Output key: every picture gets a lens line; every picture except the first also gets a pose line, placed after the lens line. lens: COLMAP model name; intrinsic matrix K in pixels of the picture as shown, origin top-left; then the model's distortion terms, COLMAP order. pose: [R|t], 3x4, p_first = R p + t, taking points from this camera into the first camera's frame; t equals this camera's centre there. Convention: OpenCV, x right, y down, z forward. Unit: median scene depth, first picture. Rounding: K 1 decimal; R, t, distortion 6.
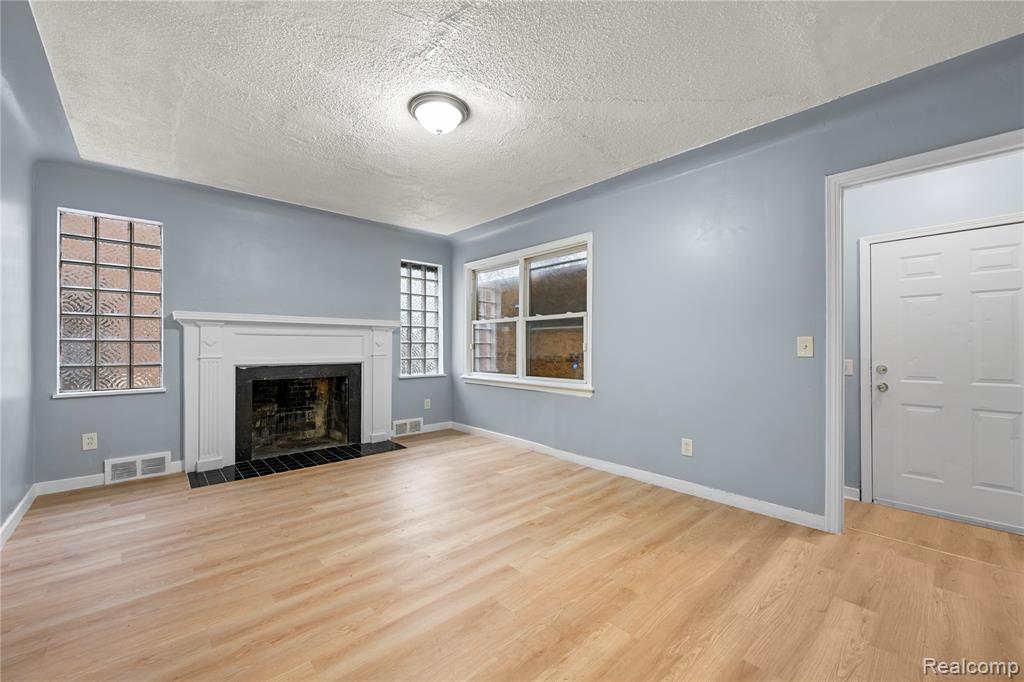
lens RADIAL K [[411.3, 0, 512.0], [0, 411.3, 341.0], [0, 0, 1]] dist [0.001515, 0.000200]
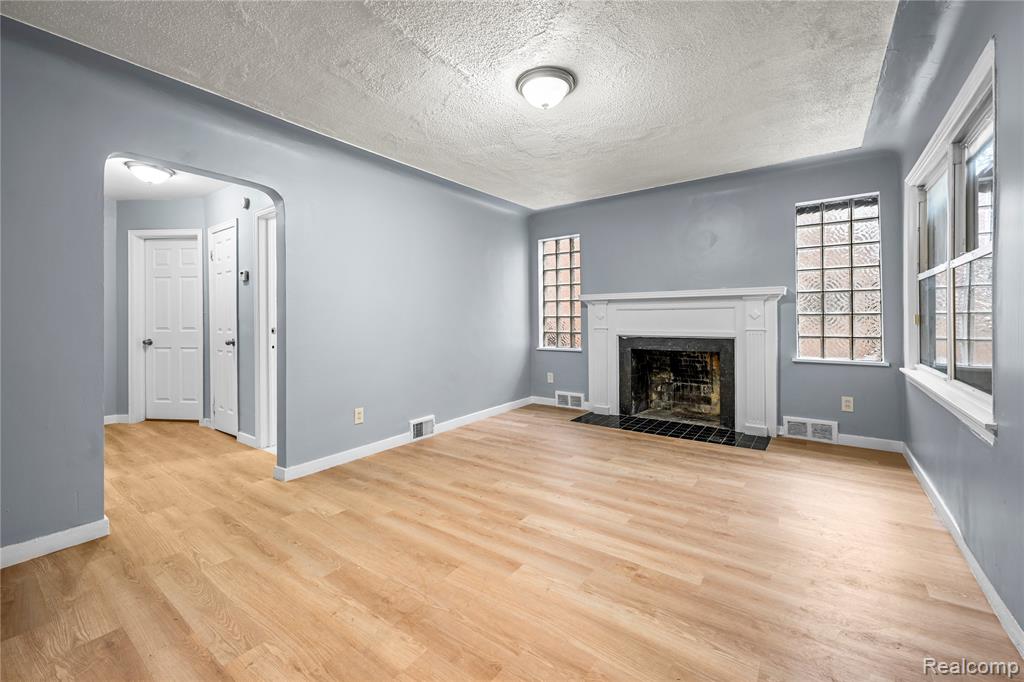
lens RADIAL K [[416.5, 0, 513.3], [0, 416.5, 312.0], [0, 0, 1]] dist [-0.000888, -0.000155]
pose [[0.197972, -0.018330, -0.980036, 0.492507], [0.017298, 0.999735, -0.015204, 0.003099], [0.980055, -0.013943, 0.198237, 0.445743]]
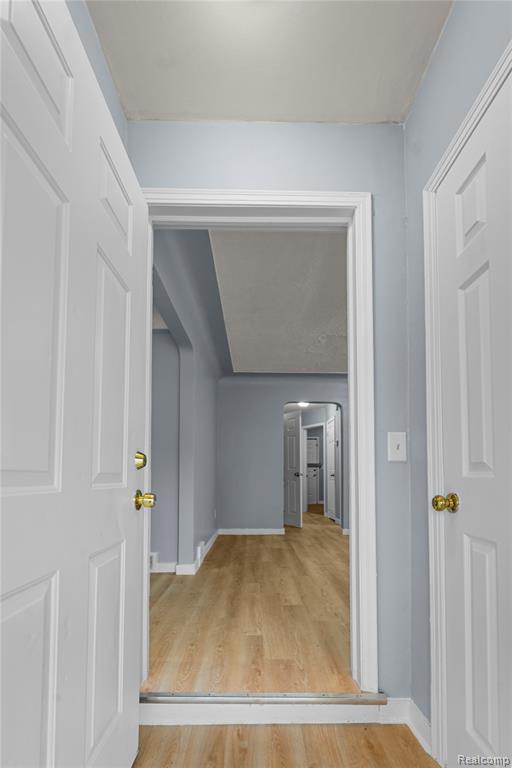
lens RADIAL K [[308.5, 0, 256.0], [0, 308.5, 384.0], [0, 0, 1]] dist [0.001515, 0.000200]
pose [[-0.669917, -0.221865, -0.708511, 0.913427], [-0.003211, 0.955162, -0.296066, 0.085150], [0.742429, -0.196064, -0.640592, 0.845612]]
